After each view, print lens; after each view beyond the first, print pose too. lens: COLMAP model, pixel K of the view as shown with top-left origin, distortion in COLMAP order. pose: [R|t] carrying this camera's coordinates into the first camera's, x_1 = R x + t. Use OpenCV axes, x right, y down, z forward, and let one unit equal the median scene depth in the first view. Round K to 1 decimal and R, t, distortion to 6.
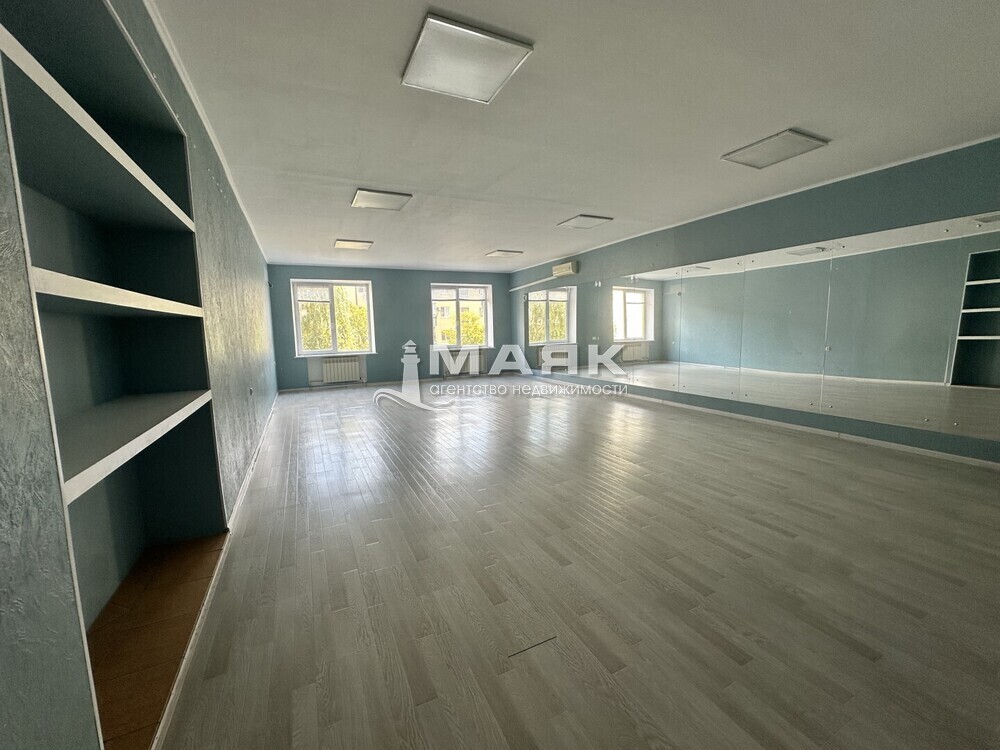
lens RADIAL K [[399.8, 0, 500.0], [0, 399.8, 374.9], [0, 0, 1]] dist [-0.008266, 0.004123]
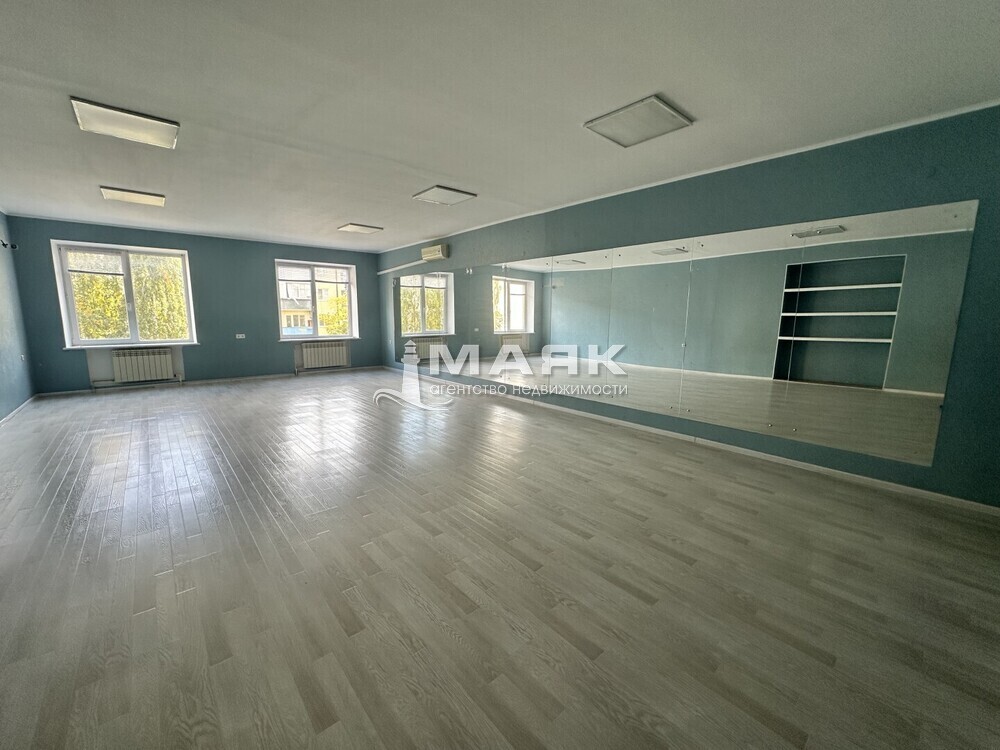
lens RADIAL K [[399.8, 0, 500.0], [0, 399.8, 374.9], [0, 0, 1]] dist [-0.008266, 0.004123]
pose [[0.965466, -0.007494, 0.260423, 0.062563], [-0.000616, 0.999518, 0.031047, -0.017979], [-0.260530, -0.030135, 0.964995, 0.085322]]
